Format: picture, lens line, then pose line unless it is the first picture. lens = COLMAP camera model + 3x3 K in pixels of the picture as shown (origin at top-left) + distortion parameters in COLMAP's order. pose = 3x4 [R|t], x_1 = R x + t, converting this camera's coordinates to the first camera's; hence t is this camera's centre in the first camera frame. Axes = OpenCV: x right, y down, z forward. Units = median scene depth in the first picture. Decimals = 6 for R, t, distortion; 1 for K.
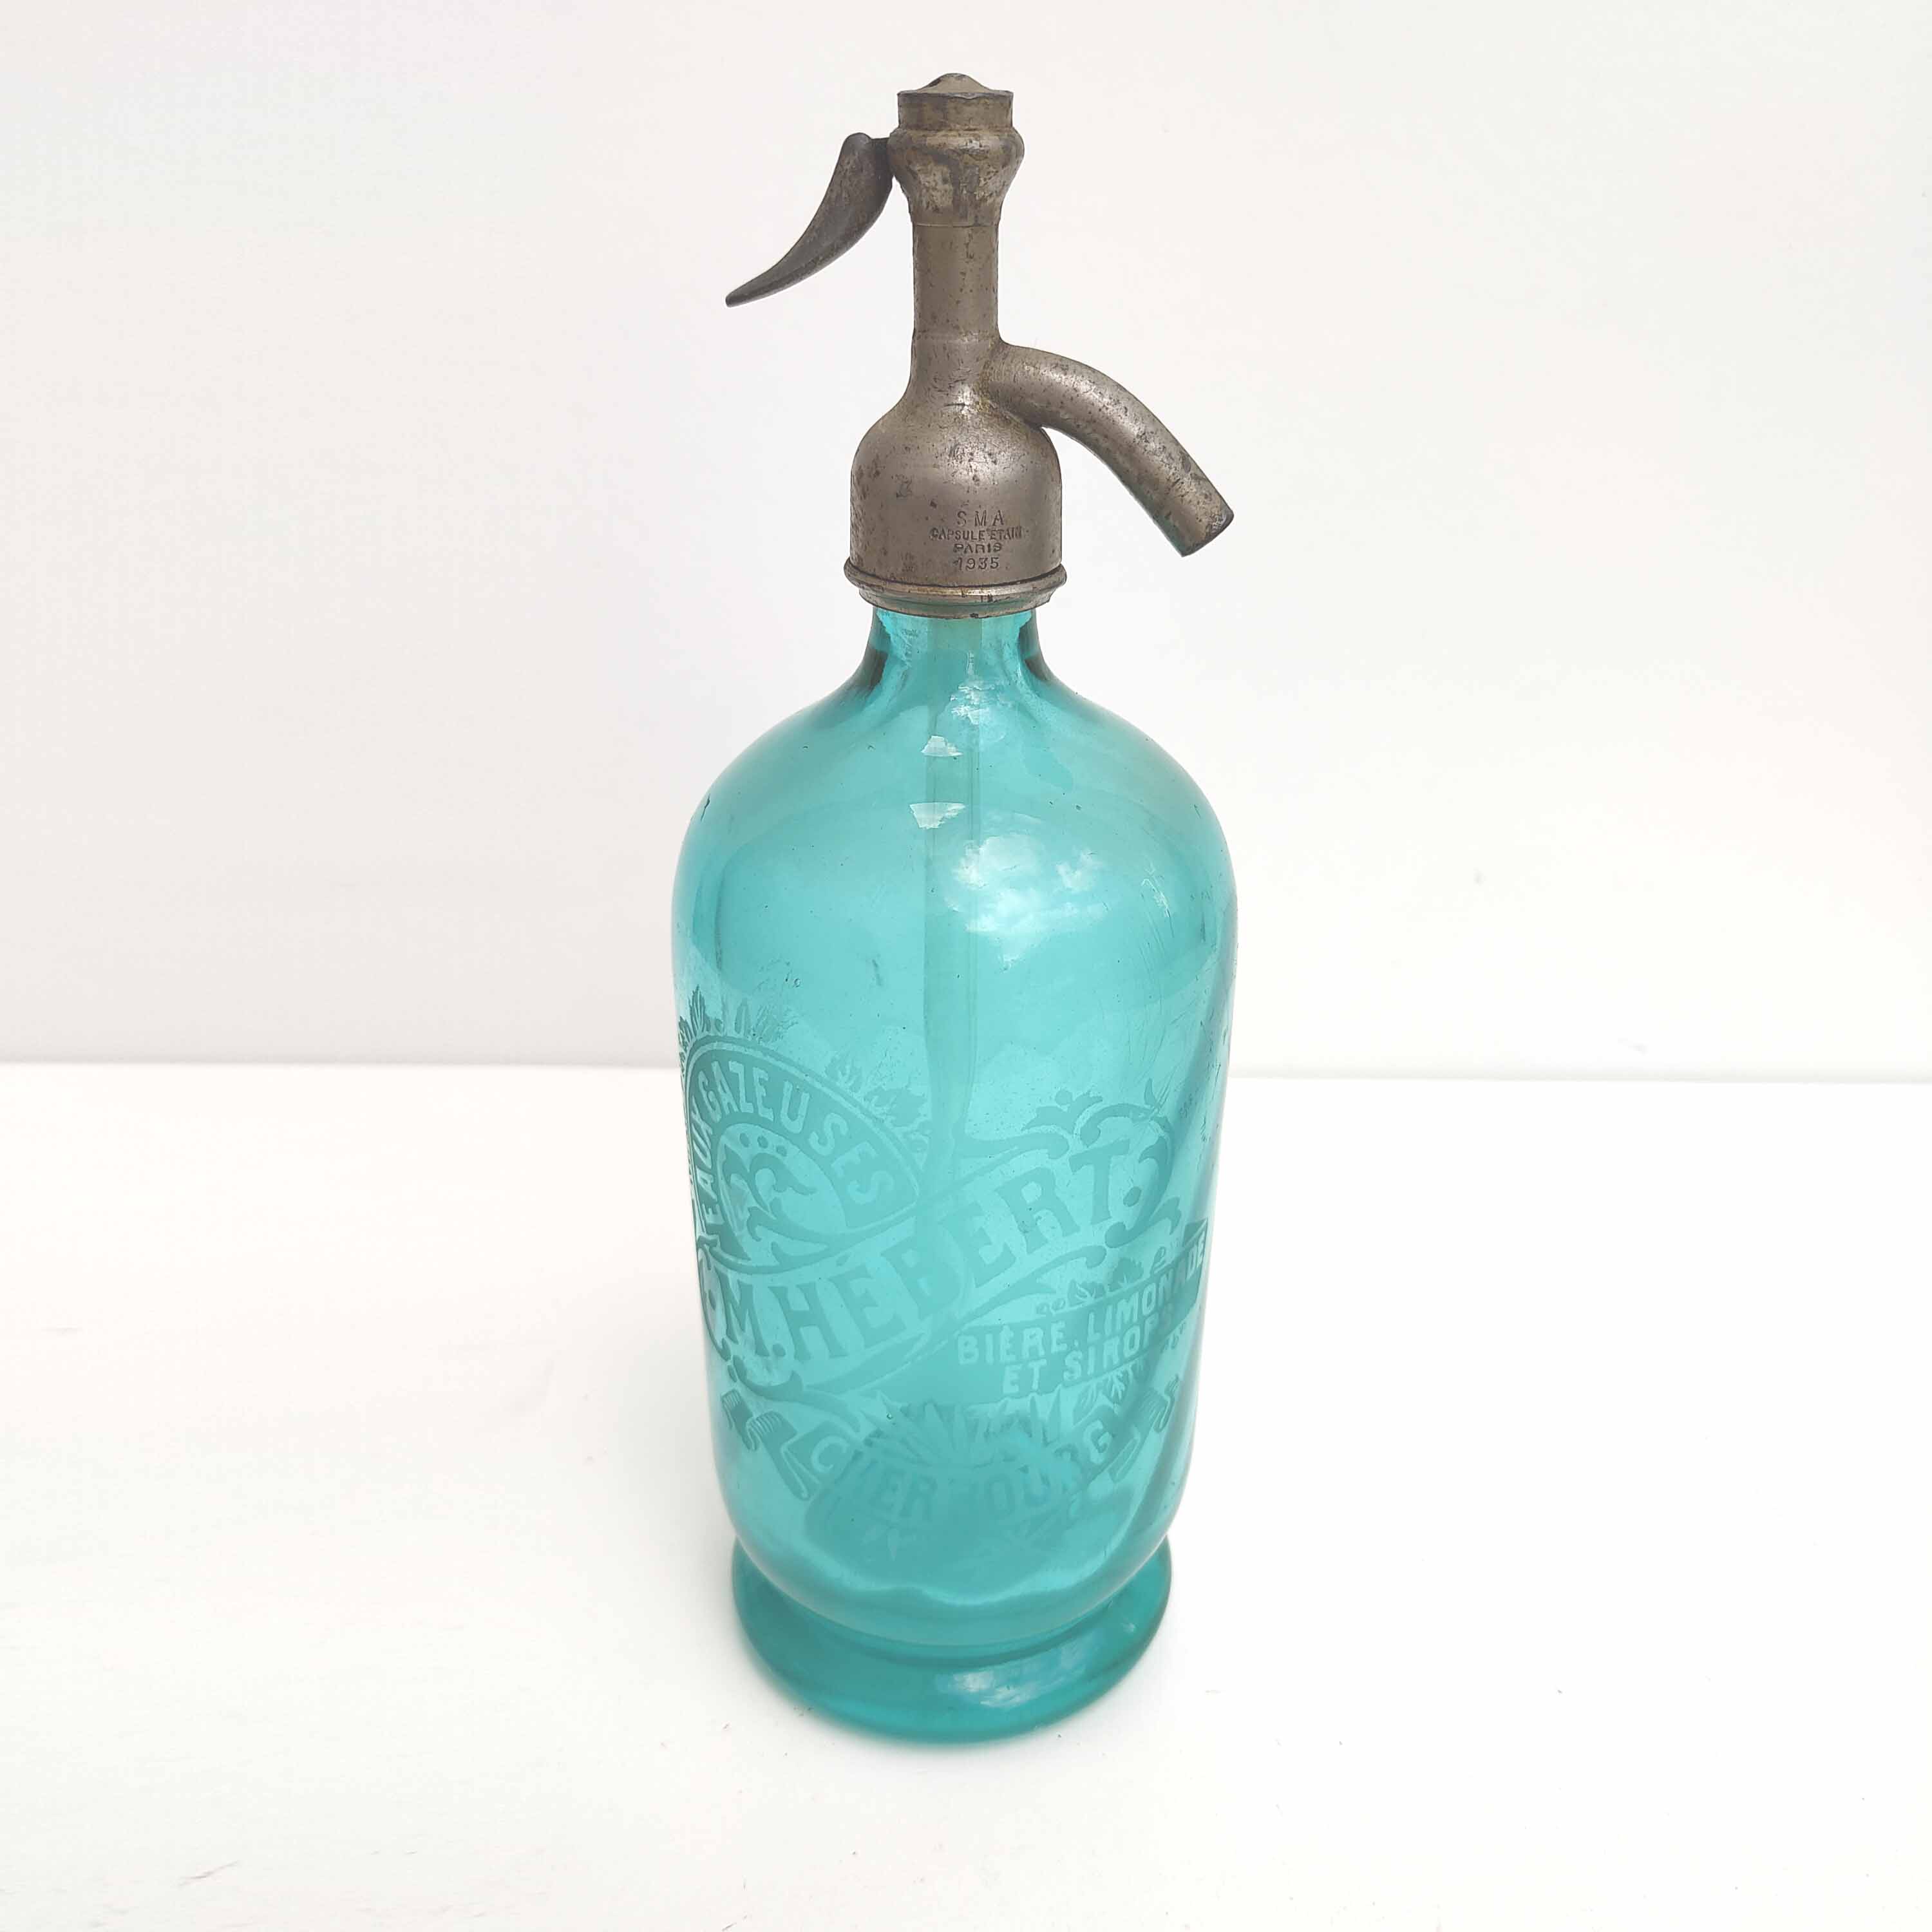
lens RADIAL K [[2194.8, 0, 966.0], [0, 2194.8, 966.0], [0, 0, 1]] dist [-0.003229, -0.009298]
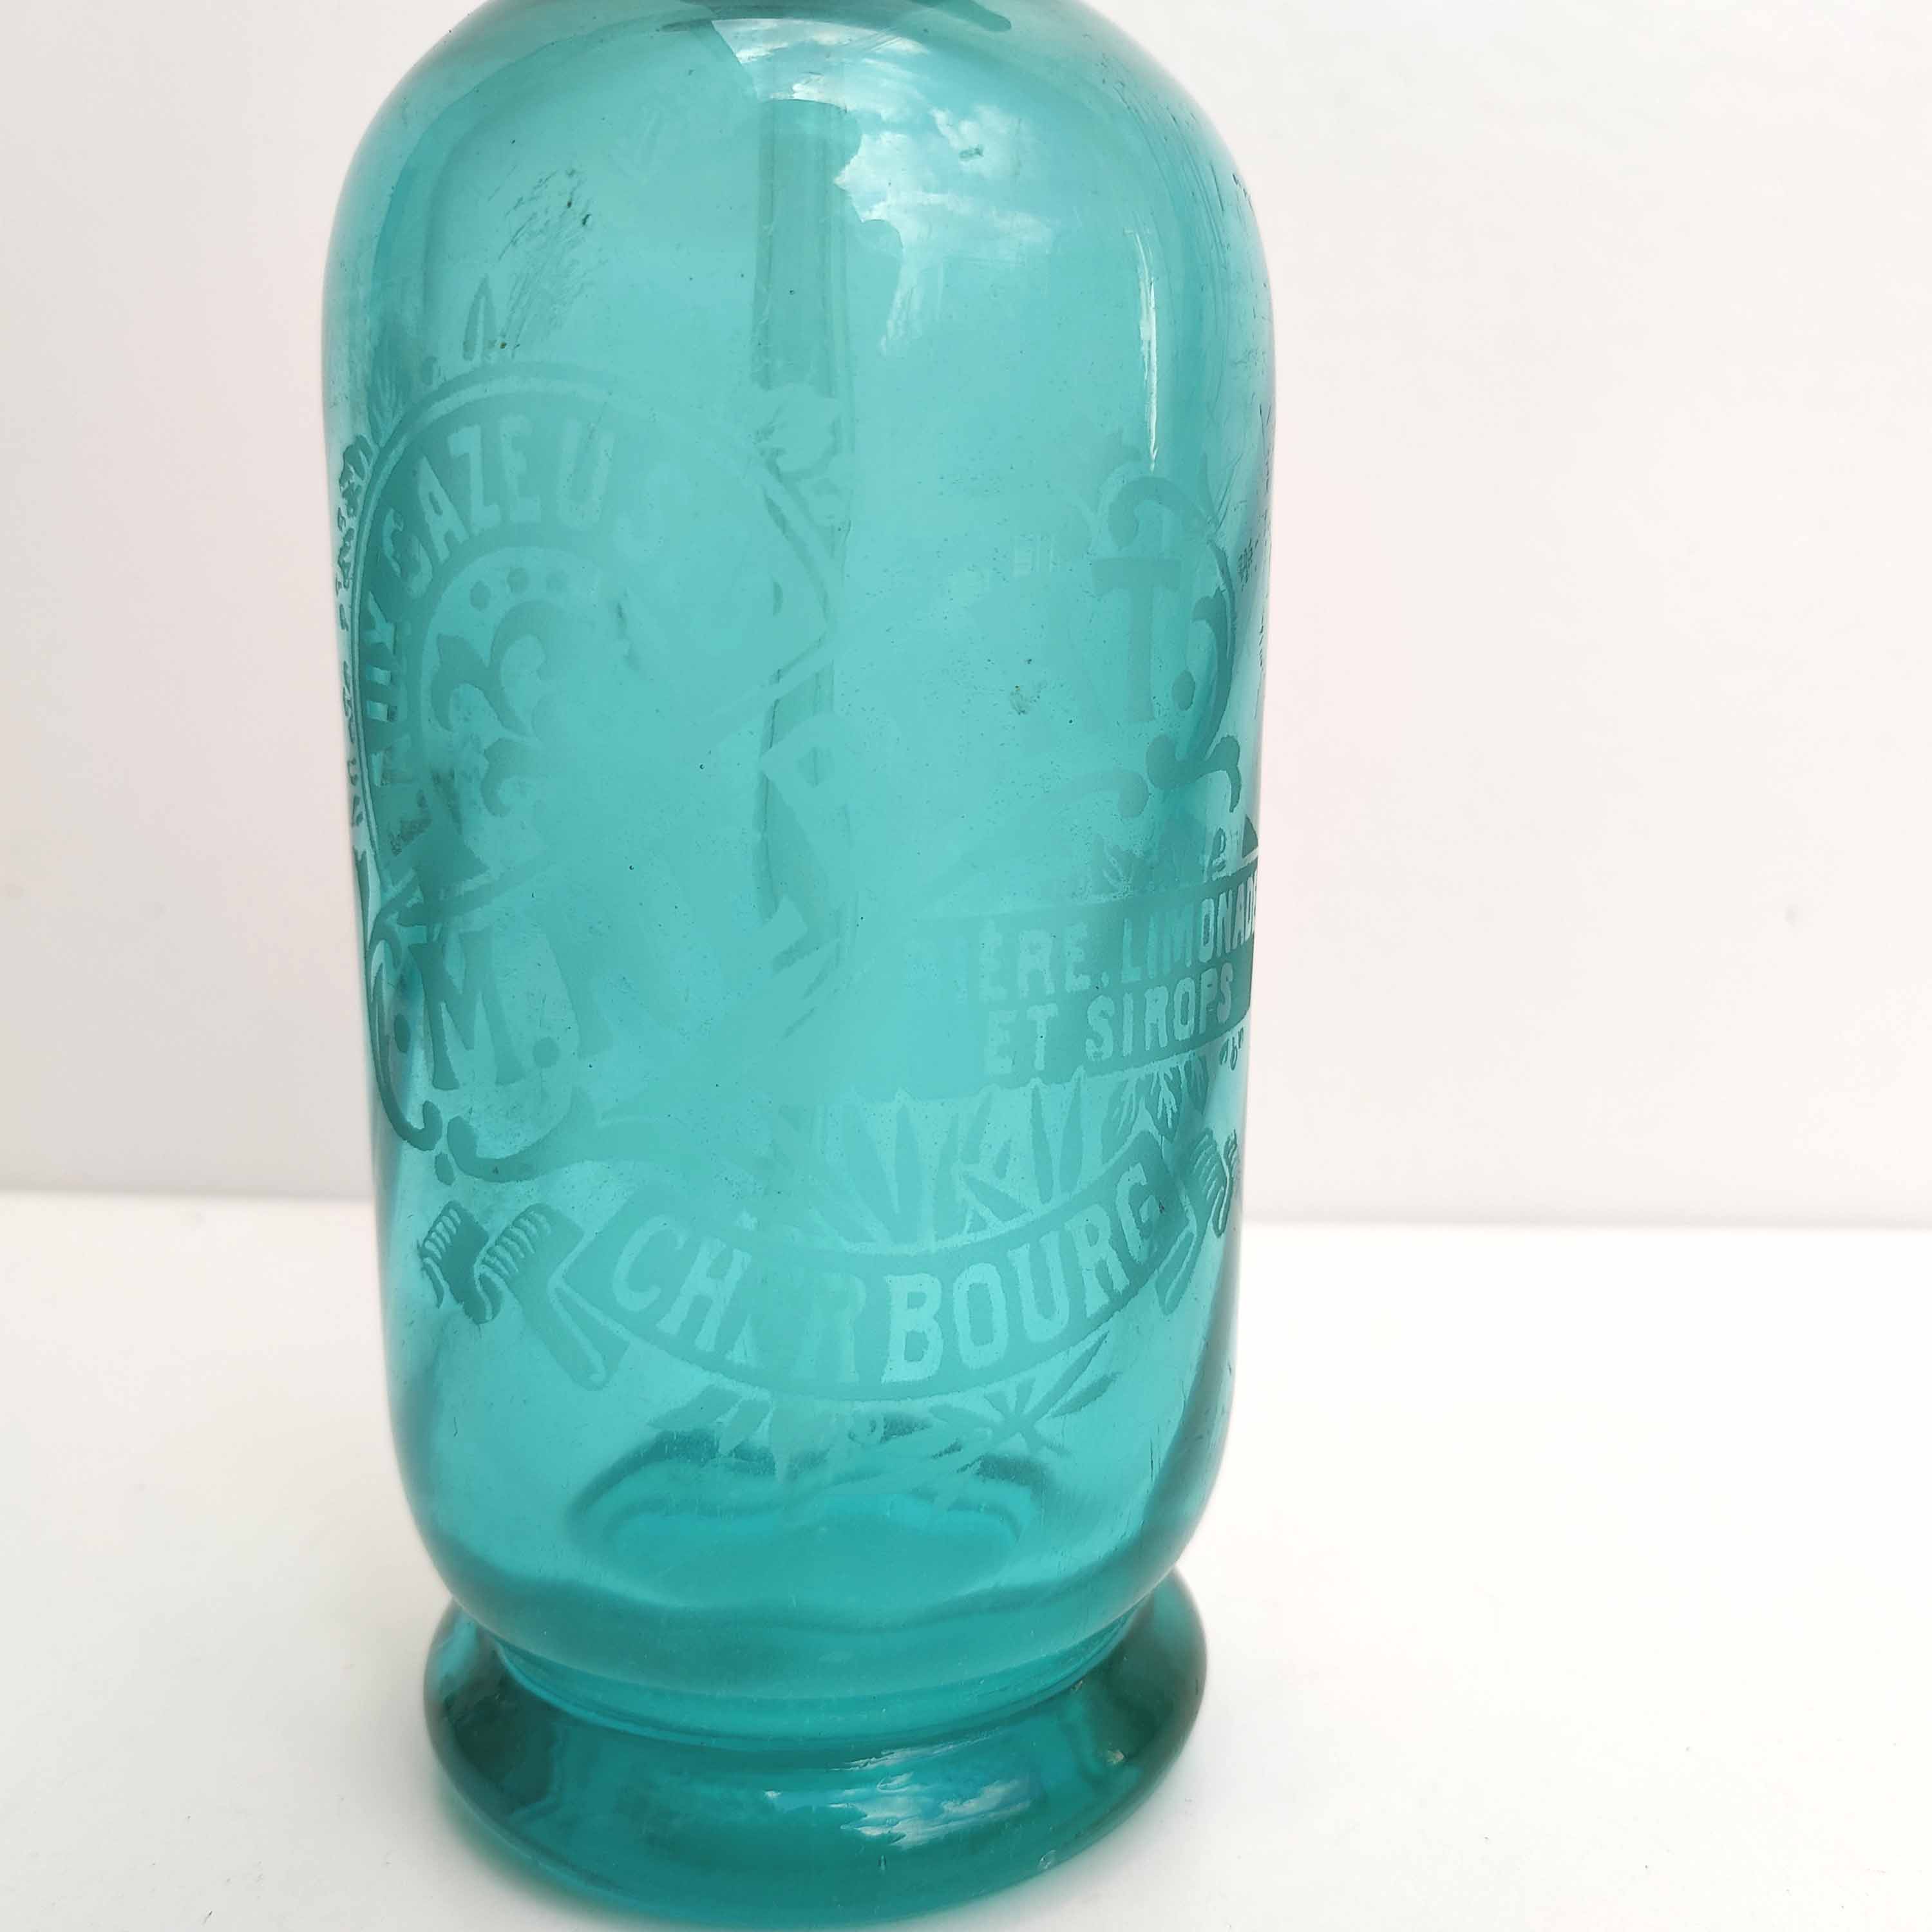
lens RADIAL K [[2194.8, 0, 966.0], [0, 2194.8, 966.0], [0, 0, 1]] dist [-0.003229, -0.009298]
pose [[0.974552, -0.040947, 0.220388, -0.104233], [0.105180, 0.951754, -0.288275, 0.322839], [-0.197951, 0.304119, 0.931841, 0.493340]]
